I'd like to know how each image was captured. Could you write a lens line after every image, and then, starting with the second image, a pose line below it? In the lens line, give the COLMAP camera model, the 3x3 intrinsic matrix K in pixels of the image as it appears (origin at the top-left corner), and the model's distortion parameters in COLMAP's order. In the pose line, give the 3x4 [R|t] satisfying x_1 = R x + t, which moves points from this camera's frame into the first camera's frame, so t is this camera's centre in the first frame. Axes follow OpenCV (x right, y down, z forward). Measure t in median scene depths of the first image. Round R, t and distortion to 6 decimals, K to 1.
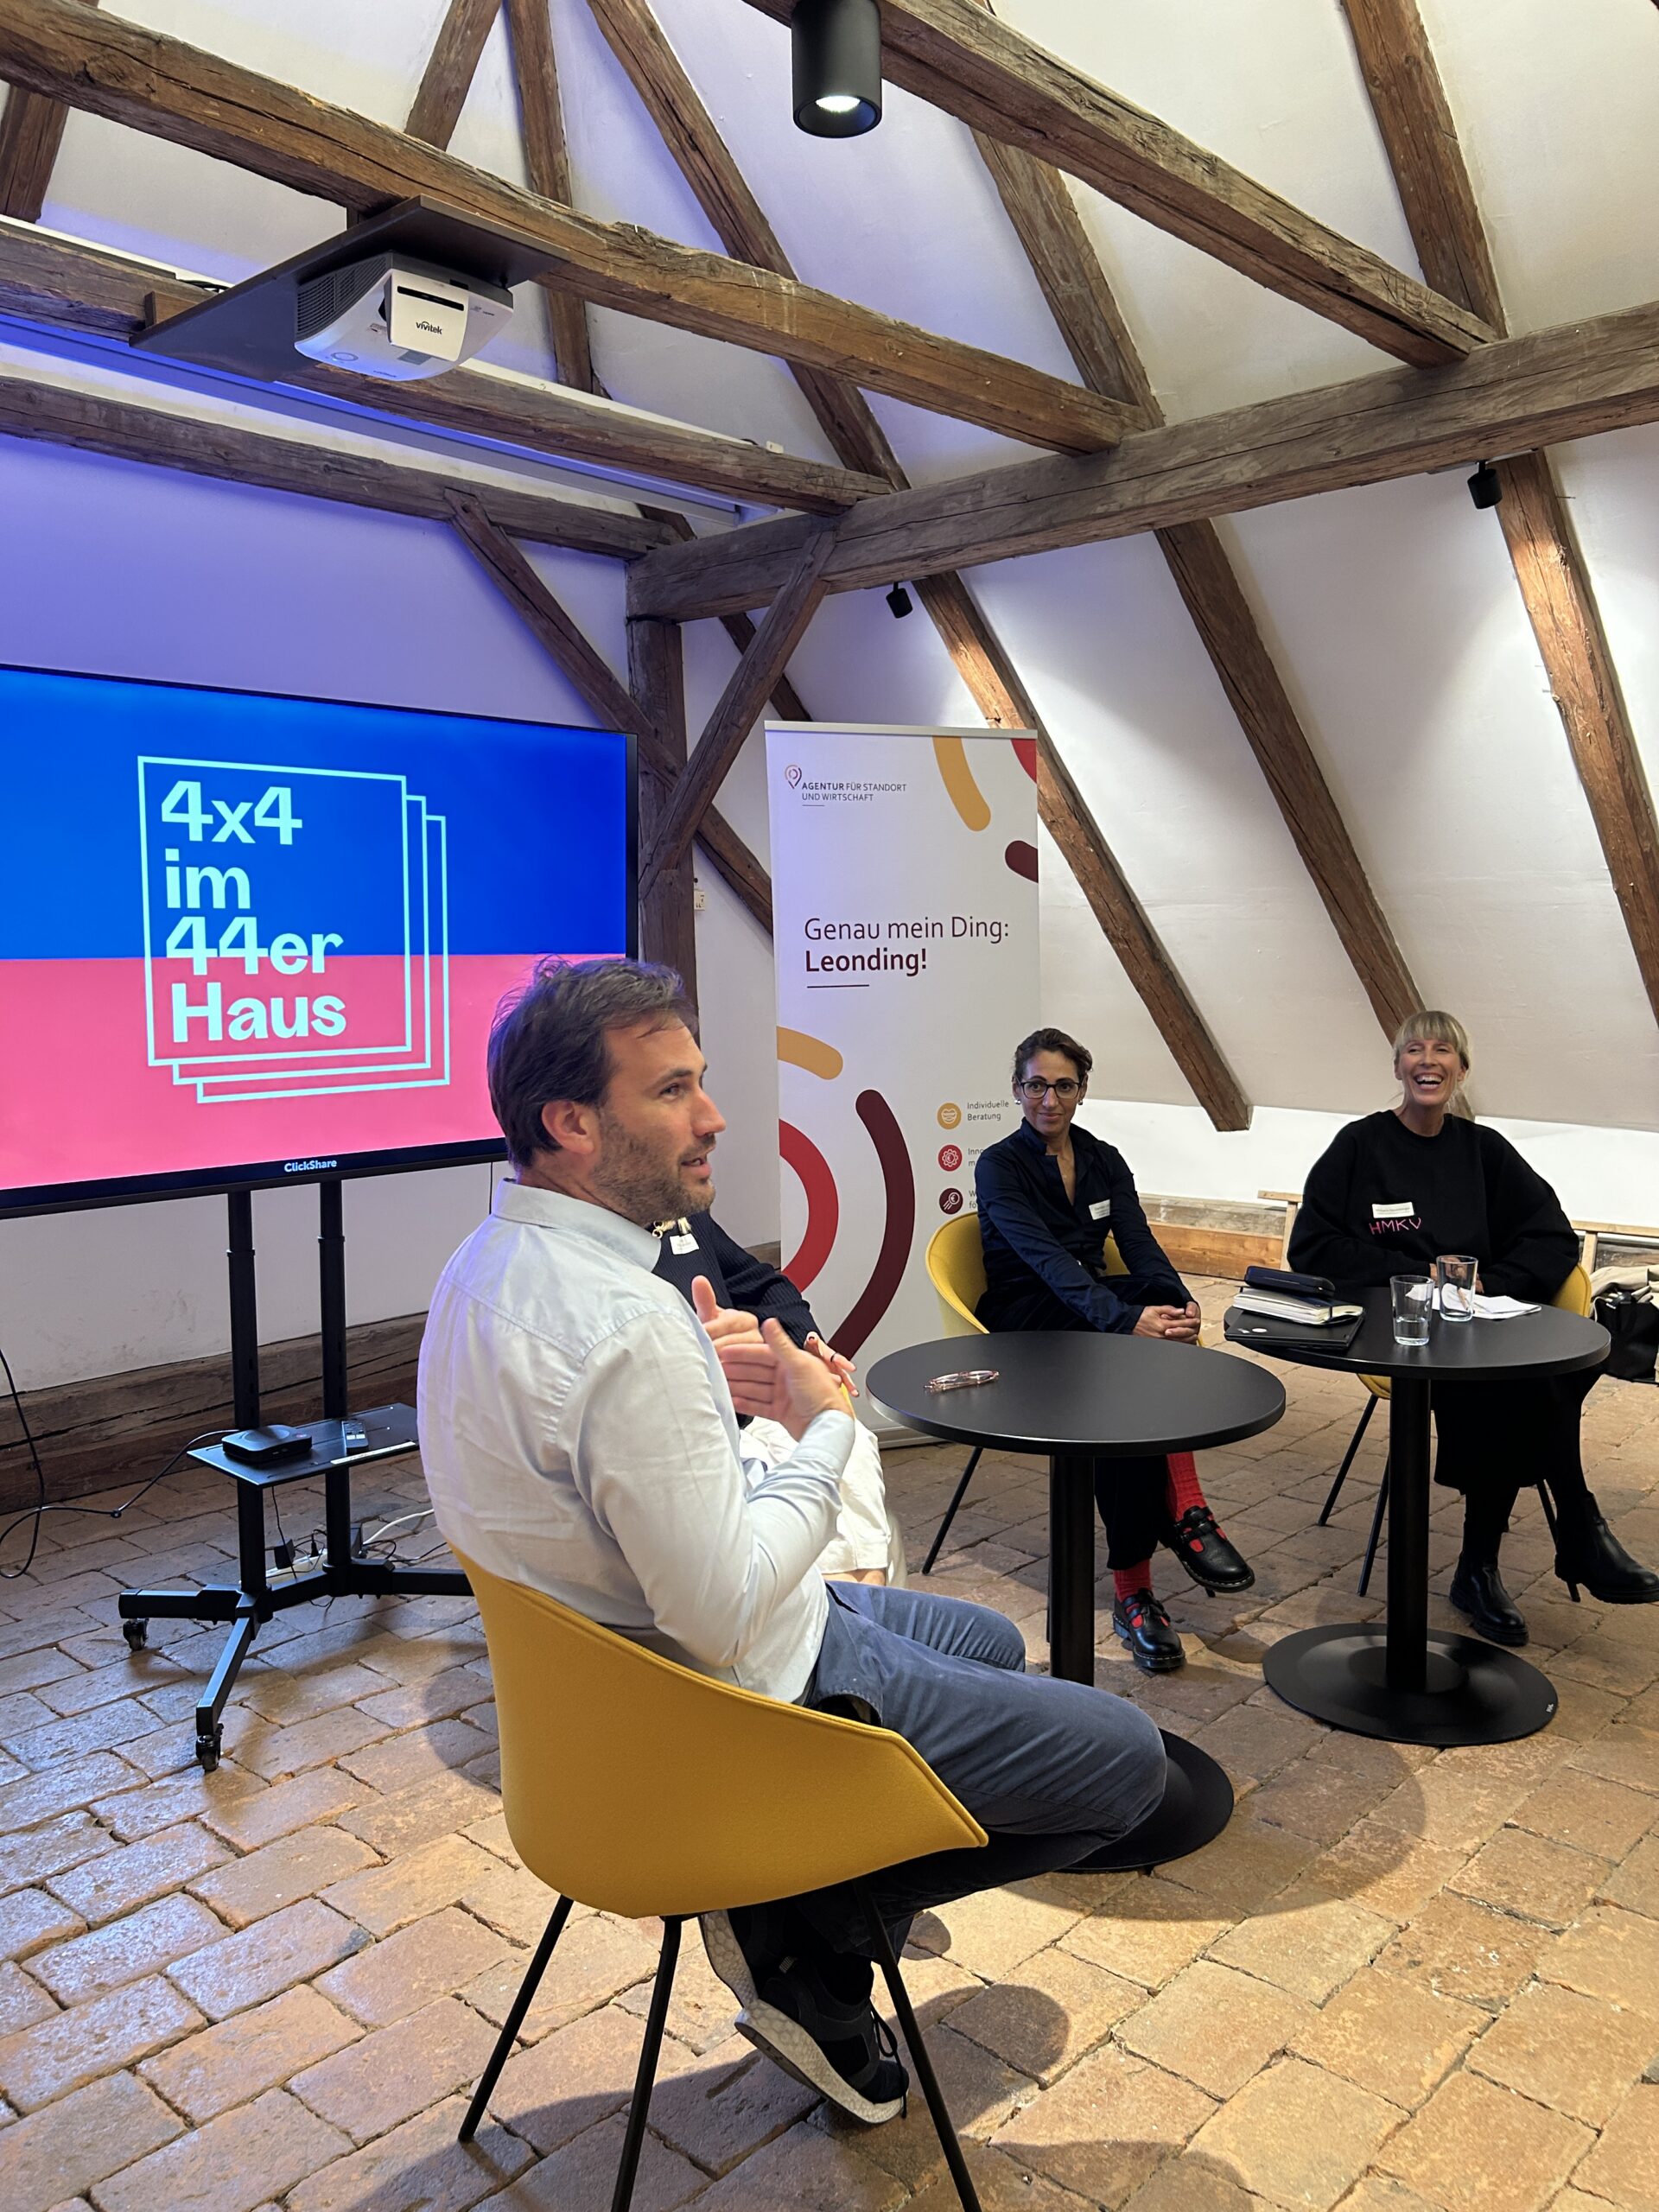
lens RADIAL K [[1683.3, 0, 839.2], [0, 1683.3, 1115.8], [0, 0, 1]] dist [0.042541, -0.051364]
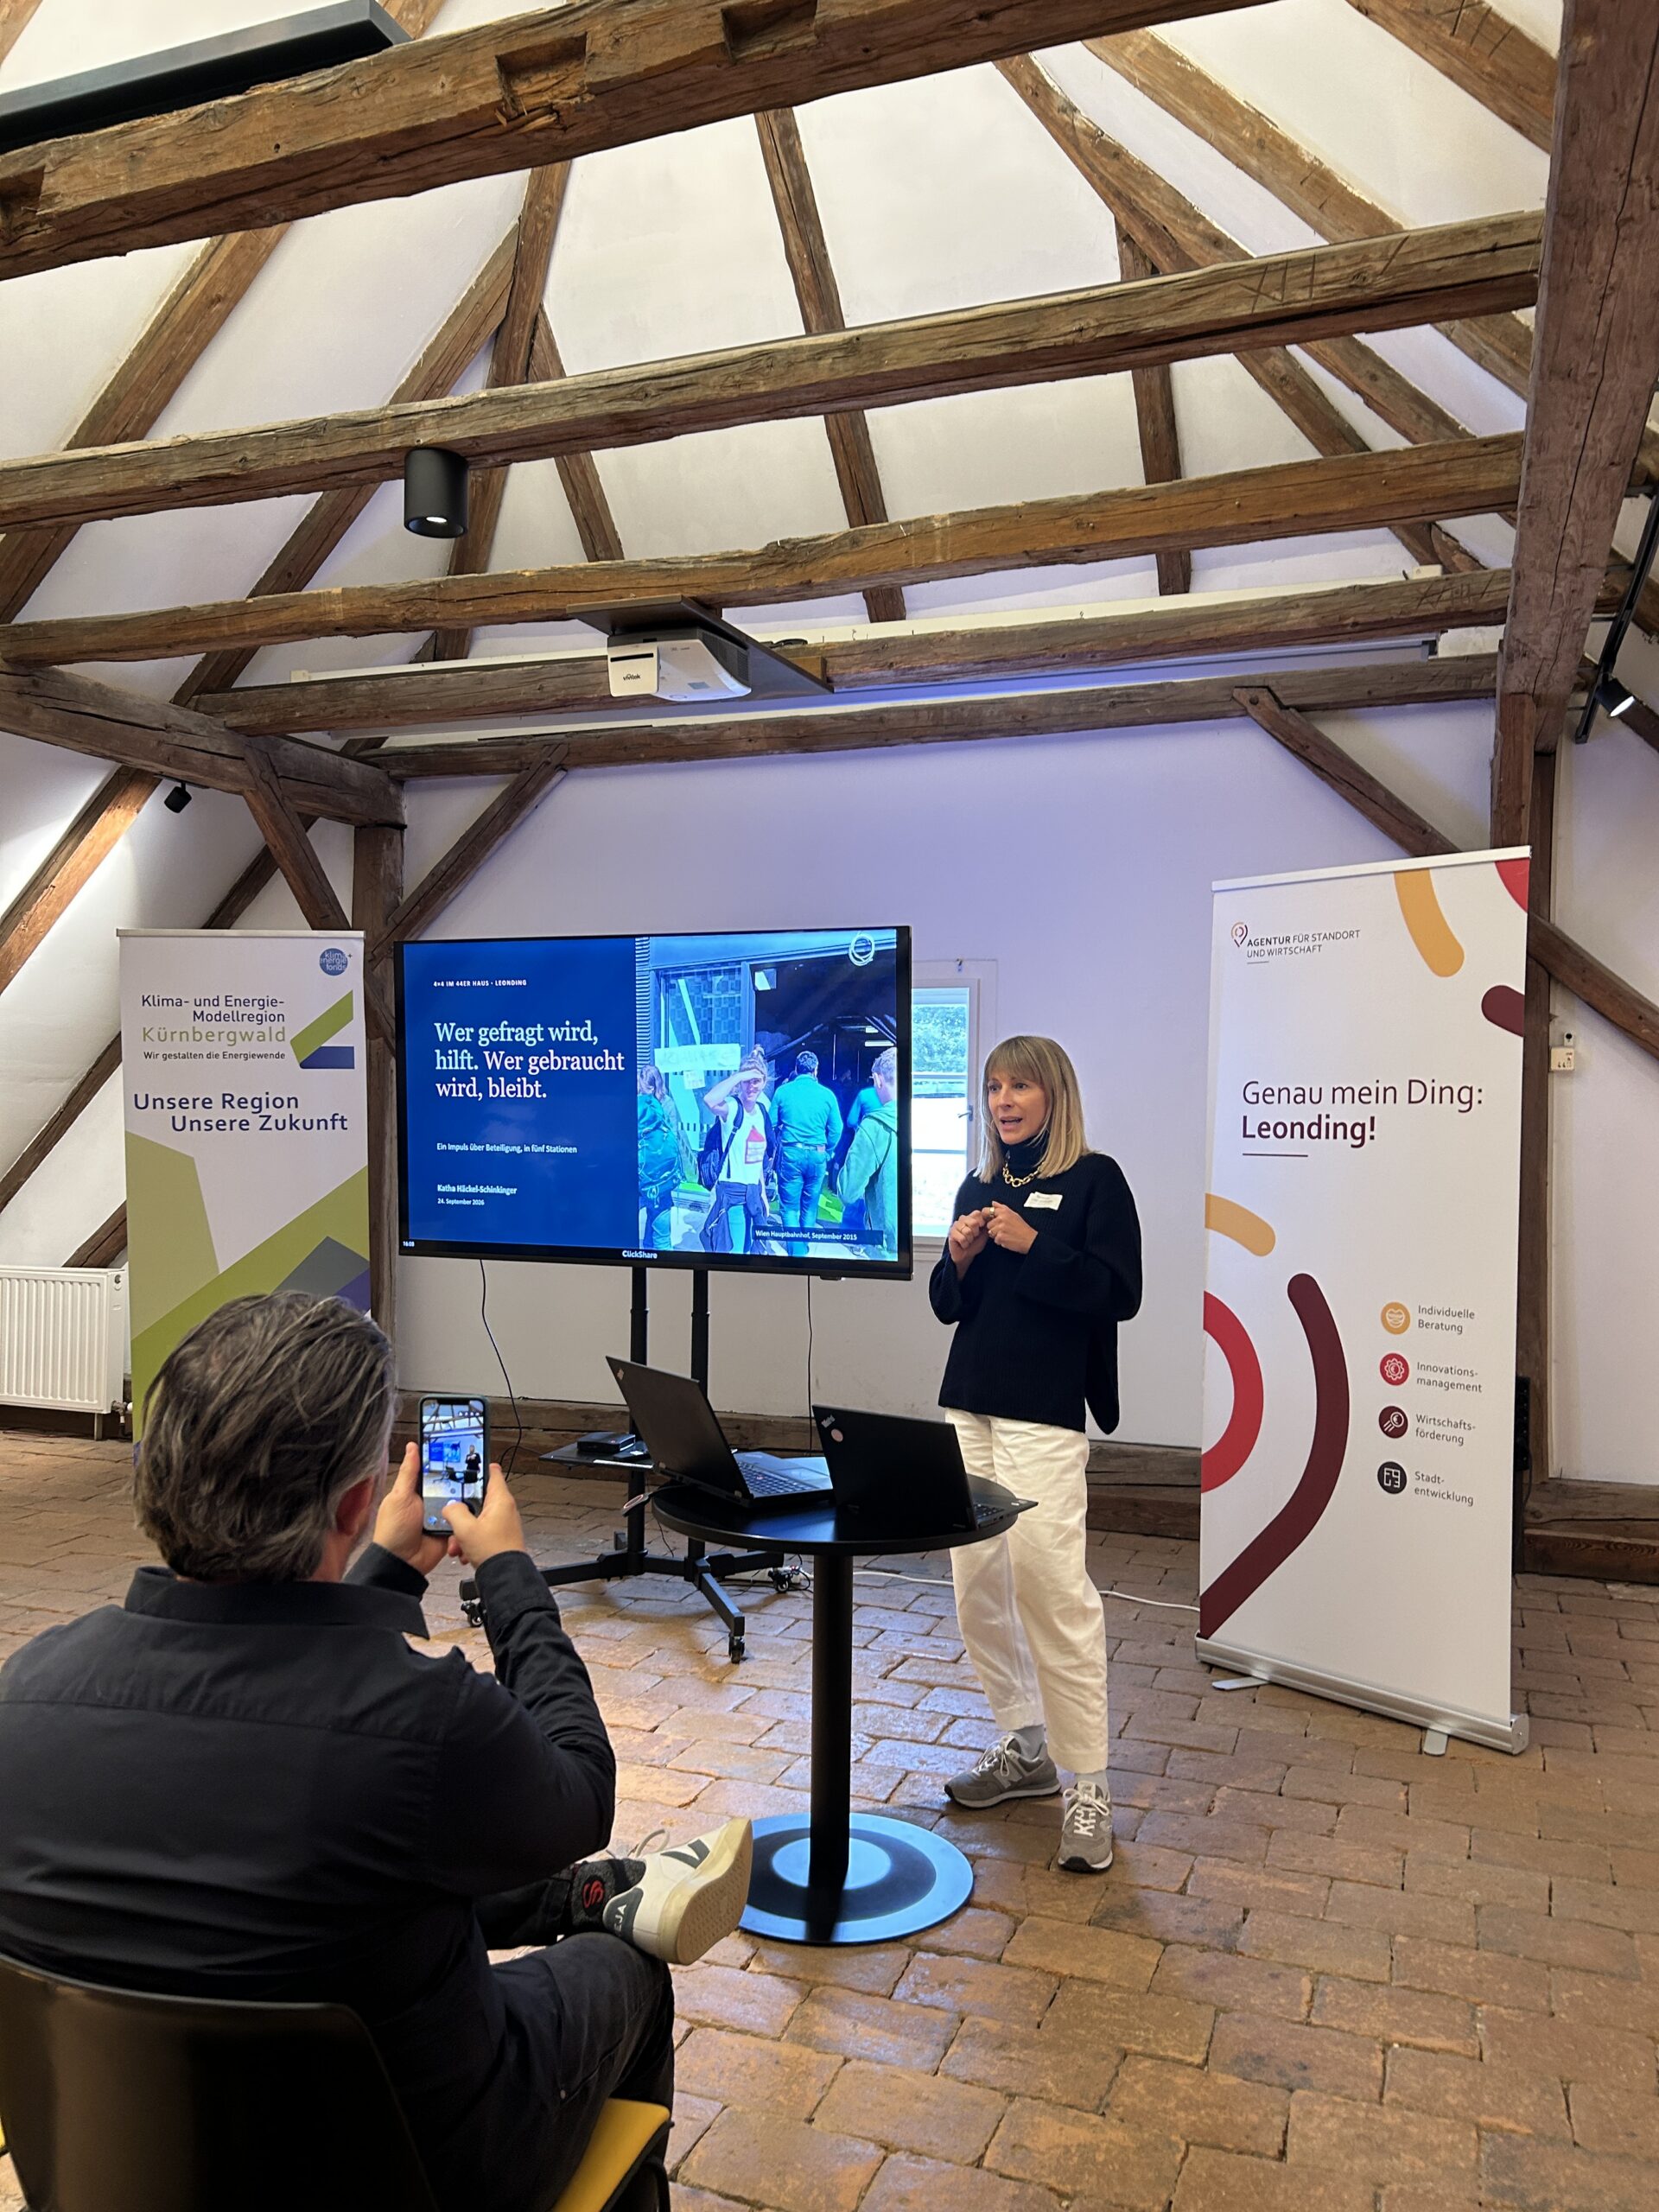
lens RADIAL K [[1683.3, 0, 834.5], [0, 1683.3, 1120.0], [0, 0, 1]] dist [0.042541, -0.051364]
pose [[0.373963, 0.020793, -0.927210, 0.975889], [-0.105296, 0.994236, -0.020172, -0.067039], [0.921447, 0.105175, 0.373997, 0.556114]]
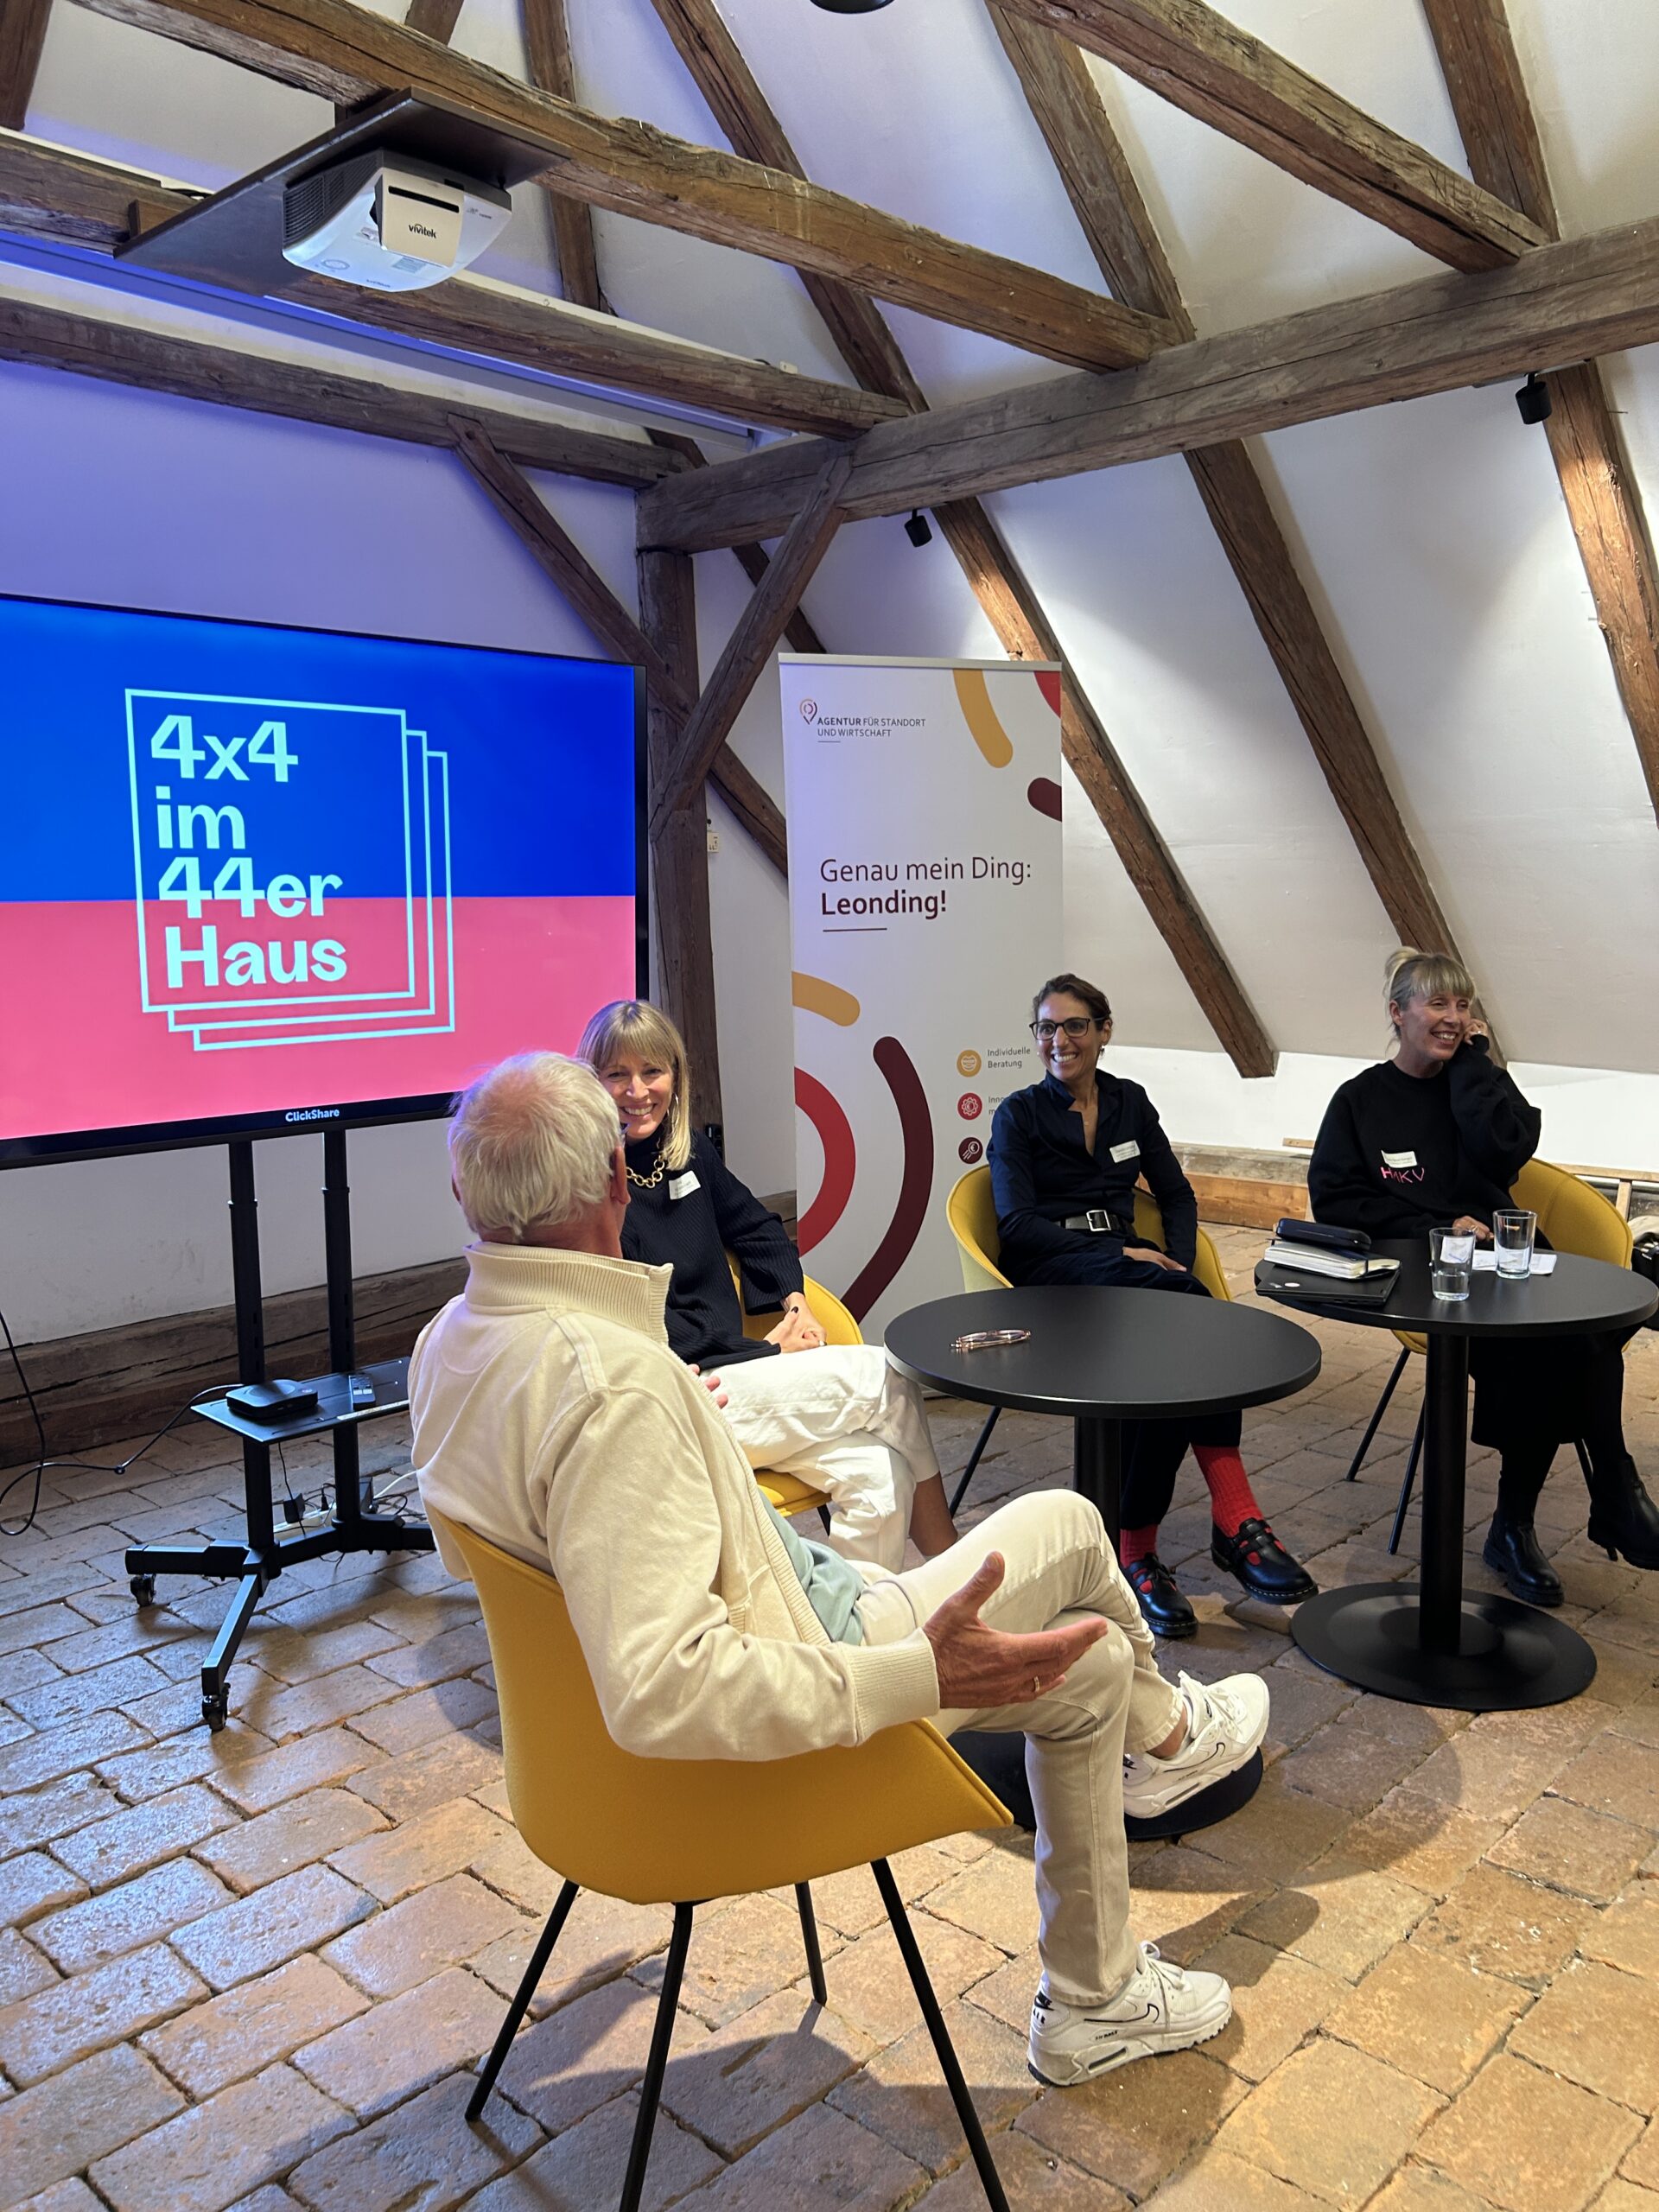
lens RADIAL K [[1683.3, 0, 833.7], [0, 1683.3, 1126.1], [0, 0, 1]] dist [0.042541, -0.051364]
pose [[0.999910, -0.001029, -0.013410, -0.000067], [0.001535, 0.999285, 0.037790, -0.000423], [0.013361, -0.037808, 0.999196, 0.030378]]
